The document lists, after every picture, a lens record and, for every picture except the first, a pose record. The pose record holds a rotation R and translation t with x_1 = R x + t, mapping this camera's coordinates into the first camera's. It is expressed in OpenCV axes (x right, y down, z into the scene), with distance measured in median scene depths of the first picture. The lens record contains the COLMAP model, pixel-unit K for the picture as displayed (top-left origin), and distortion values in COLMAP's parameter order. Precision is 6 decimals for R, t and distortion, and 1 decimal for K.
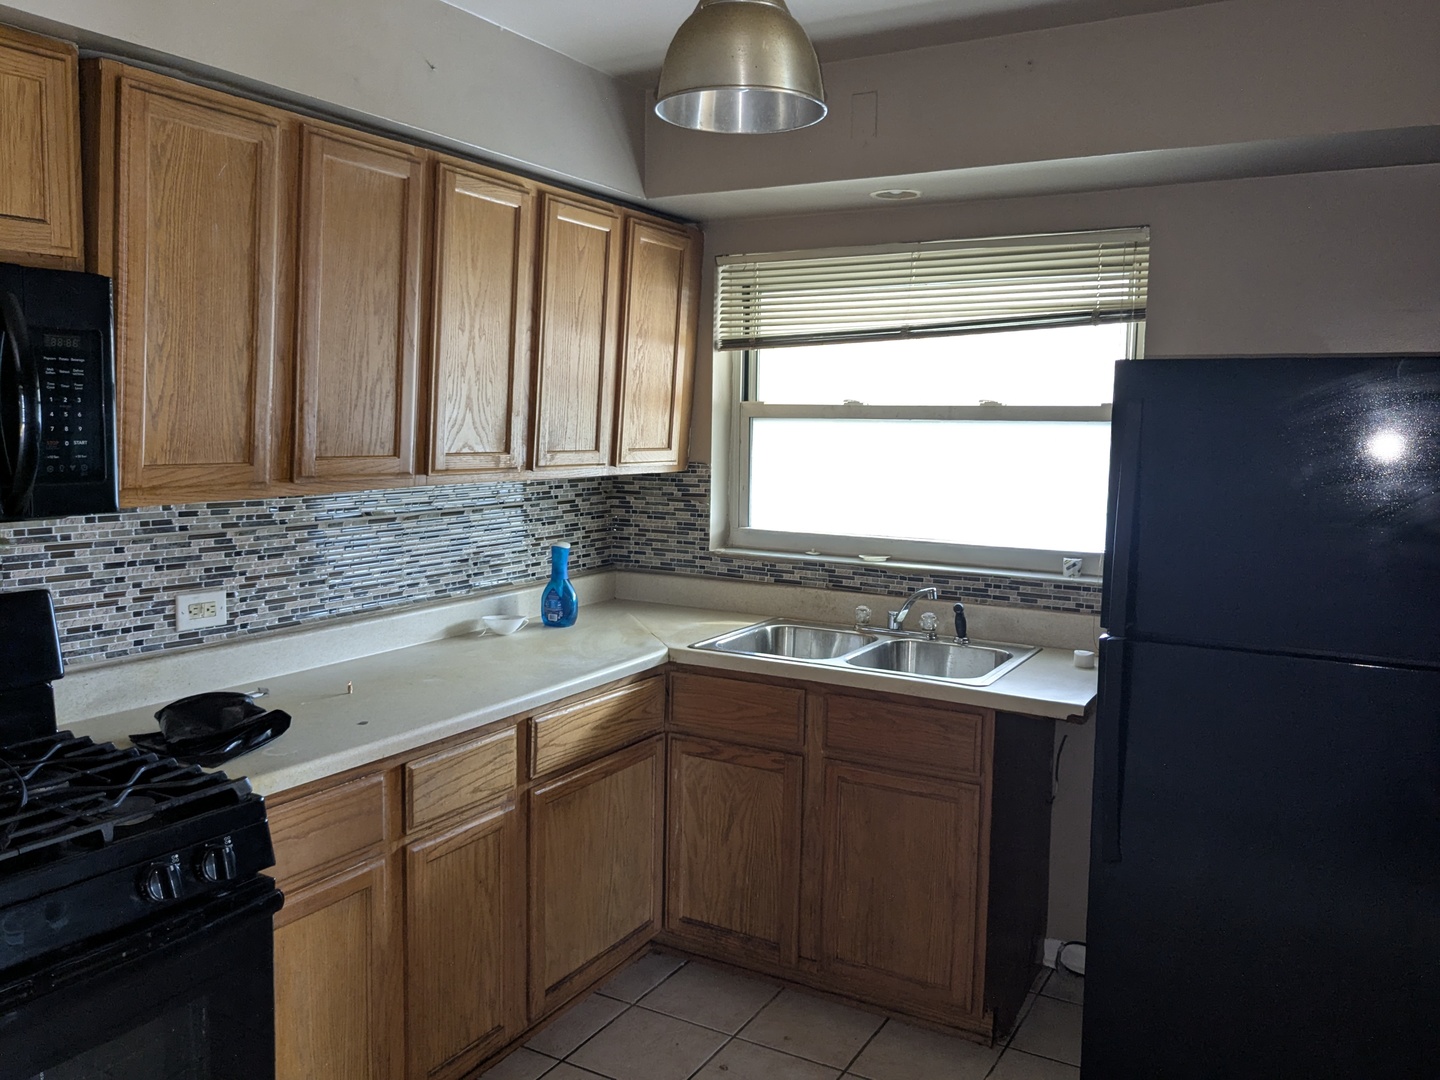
lens RADIAL K [[1145.6, 0, 724.0], [0, 1145.6, 532.0], [0, 0, 1]] dist [0.094447, -0.108840]
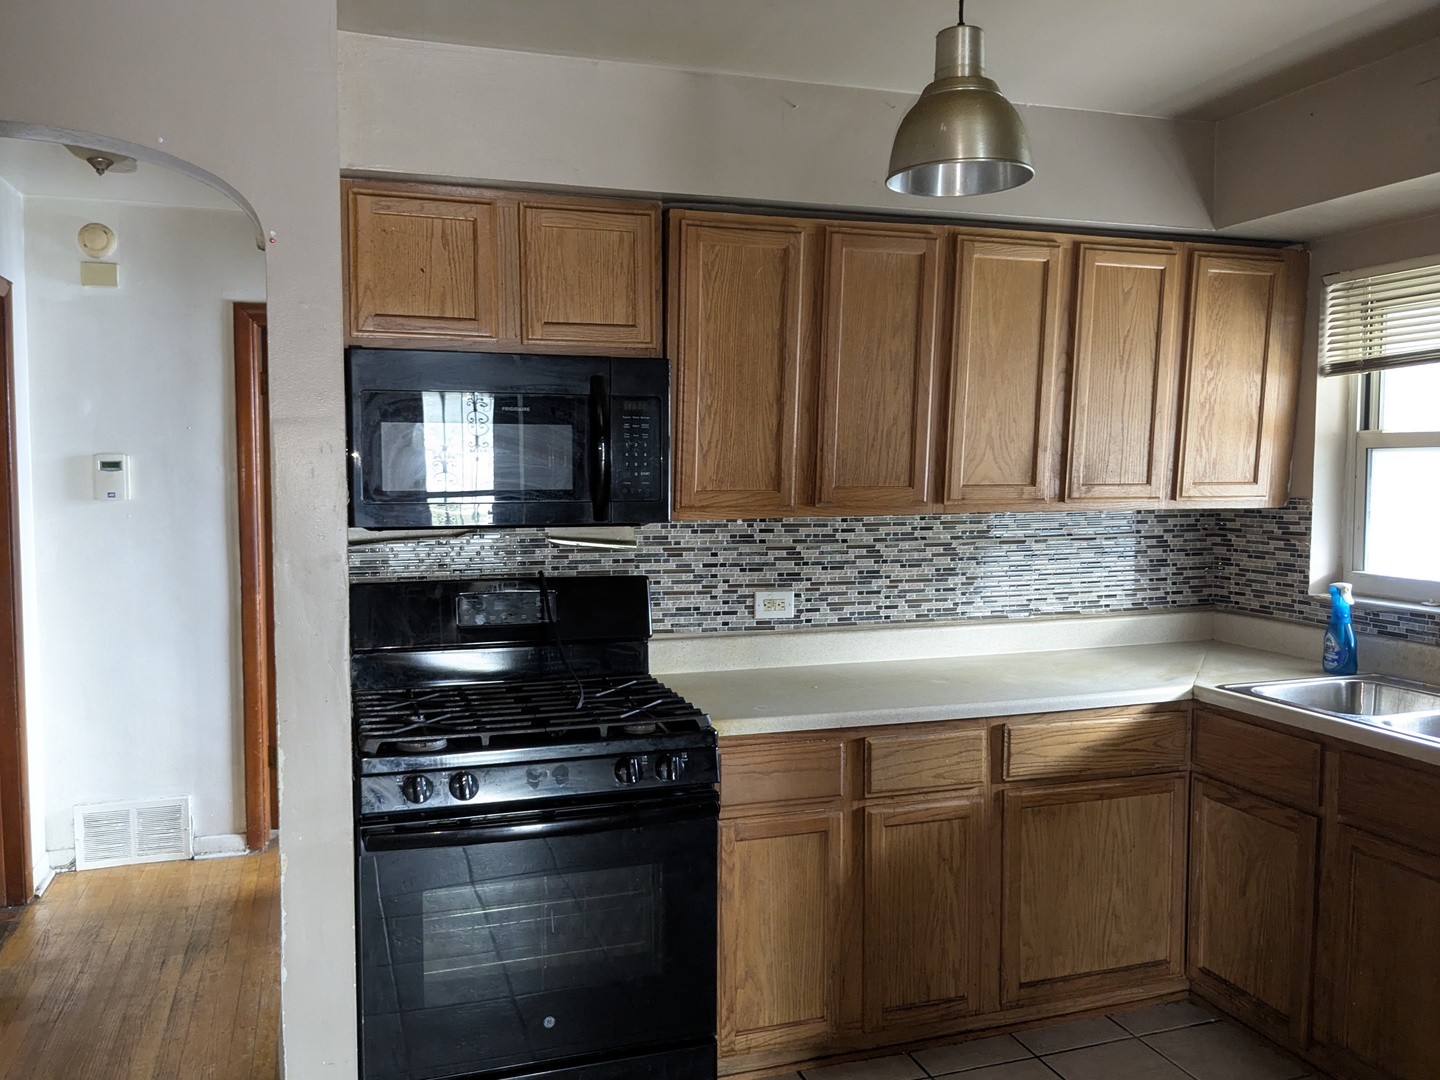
lens RADIAL K [[1145.6, 0, 724.0], [0, 1145.6, 532.0], [0, 0, 1]] dist [0.094447, -0.108840]
pose [[0.753401, 0.023798, -0.657131, 0.332346], [-0.052969, 0.998294, -0.024576, 0.018959], [0.655424, 0.053324, 0.753376, -0.012686]]
